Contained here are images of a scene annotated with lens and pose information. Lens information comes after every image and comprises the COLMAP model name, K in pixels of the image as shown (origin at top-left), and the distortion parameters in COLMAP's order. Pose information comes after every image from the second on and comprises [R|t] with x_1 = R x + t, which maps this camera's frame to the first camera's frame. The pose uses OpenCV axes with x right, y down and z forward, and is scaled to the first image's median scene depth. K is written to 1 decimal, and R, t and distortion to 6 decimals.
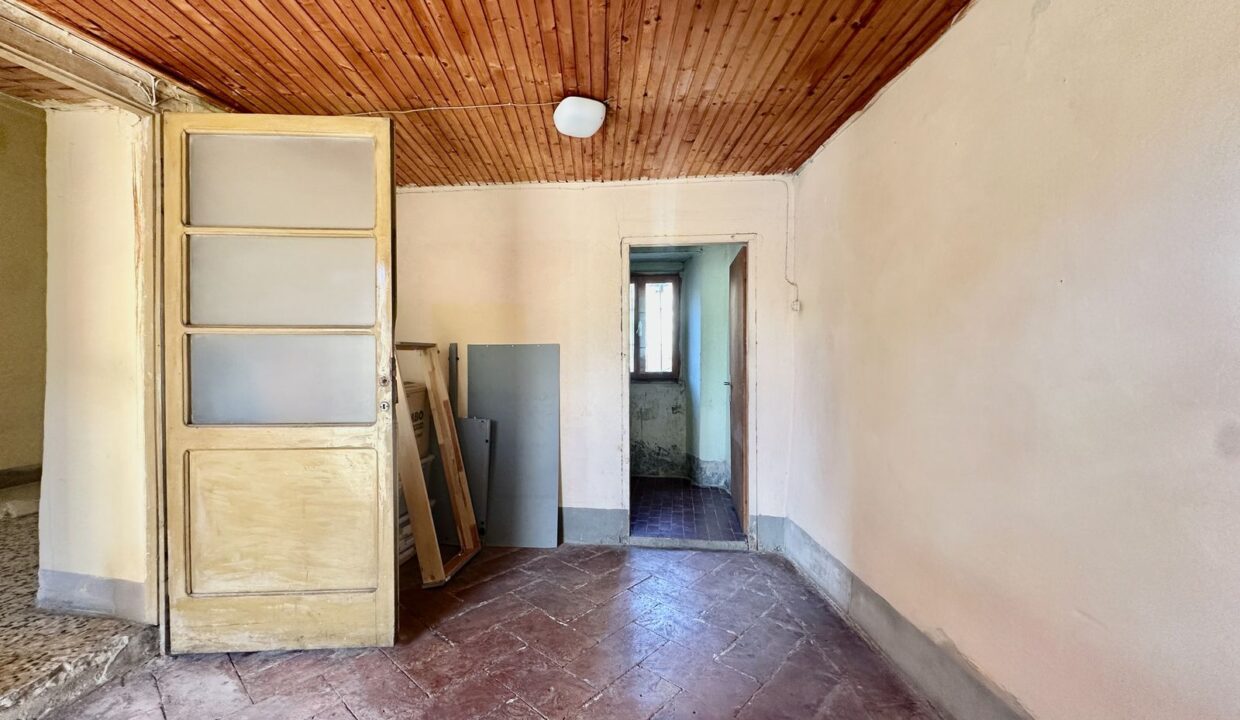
lens RADIAL K [[495.5, 0, 619.7], [0, 495.5, 360.9], [0, 0, 1]] dist [-0.007369, 0.000565]
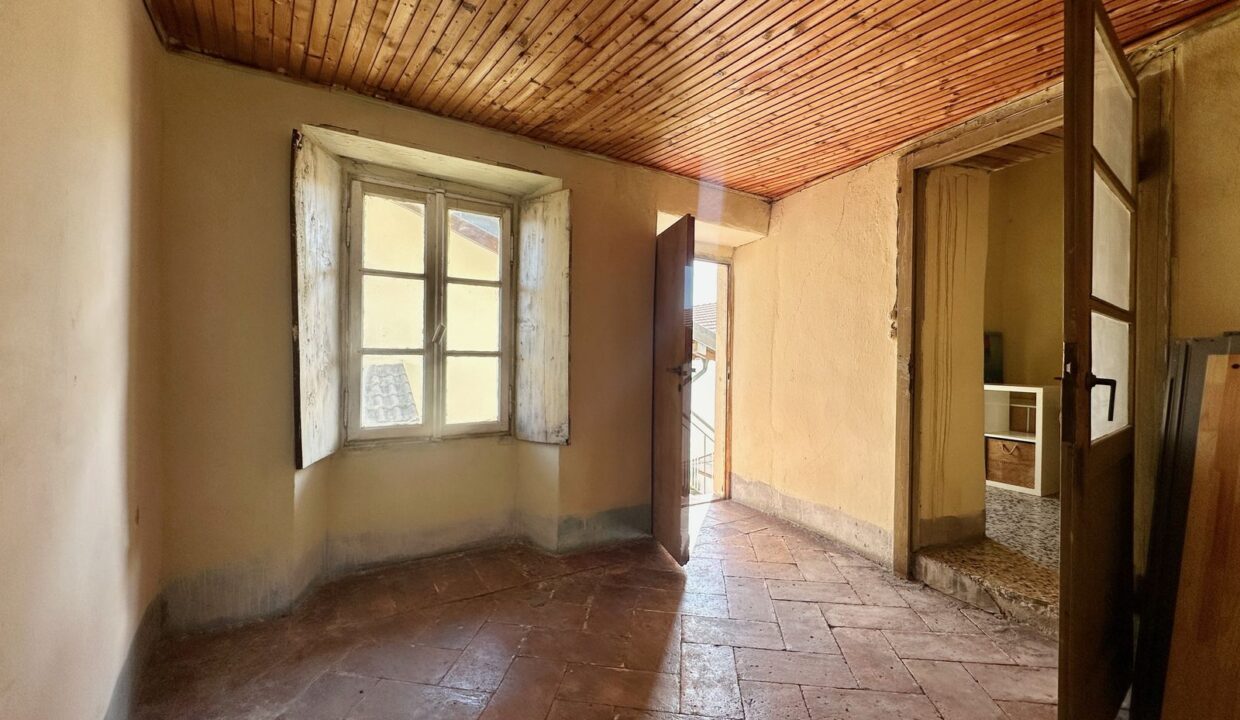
lens RADIAL K [[495.5, 0, 621.5], [0, 495.5, 356.6], [0, 0, 1]] dist [-0.007369, 0.000565]
pose [[-0.828927, -0.007425, -0.559307, 0.393161], [-0.016690, 0.999795, 0.011463, 0.029809], [0.559108, 0.018837, -0.828881, 1.417708]]
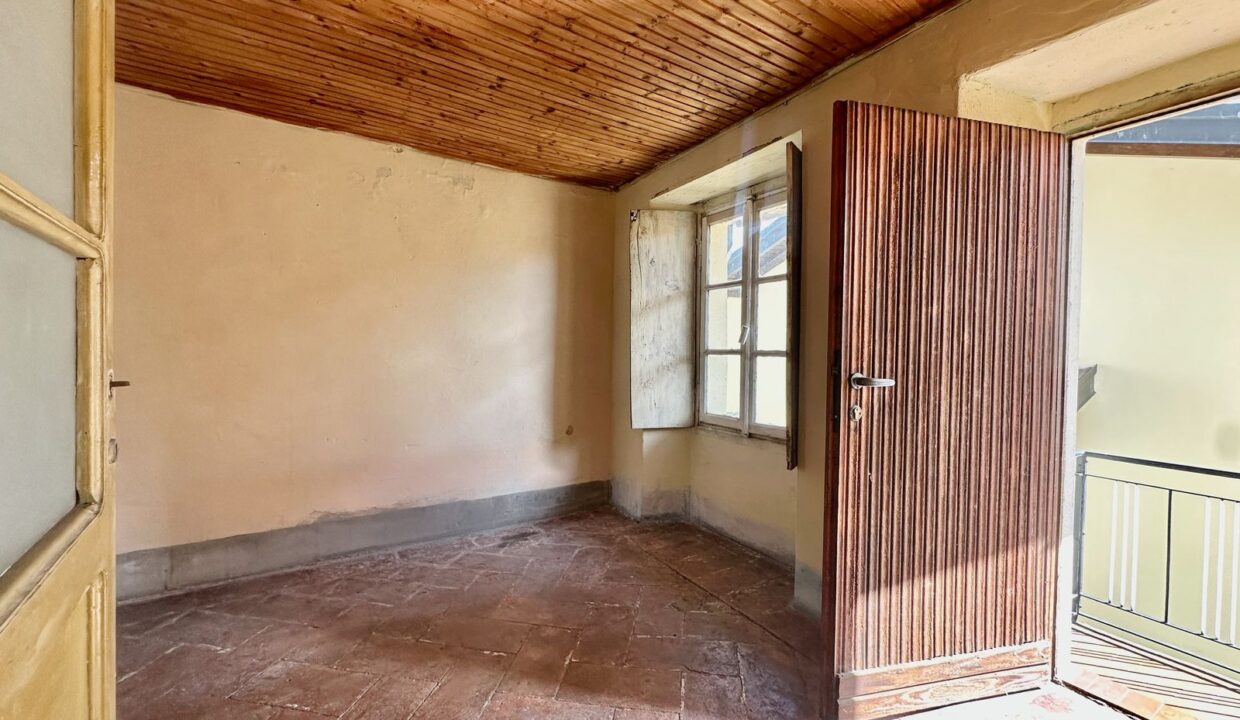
lens RADIAL K [[495.5, 0, 617.3], [0, 495.5, 358.1], [0, 0, 1]] dist [-0.007369, 0.000565]
pose [[-0.540437, -0.016049, 0.841231, -1.184862], [0.002566, 0.999782, 0.020723, 0.027109], [-0.841381, 0.013358, -0.540278, 1.036704]]
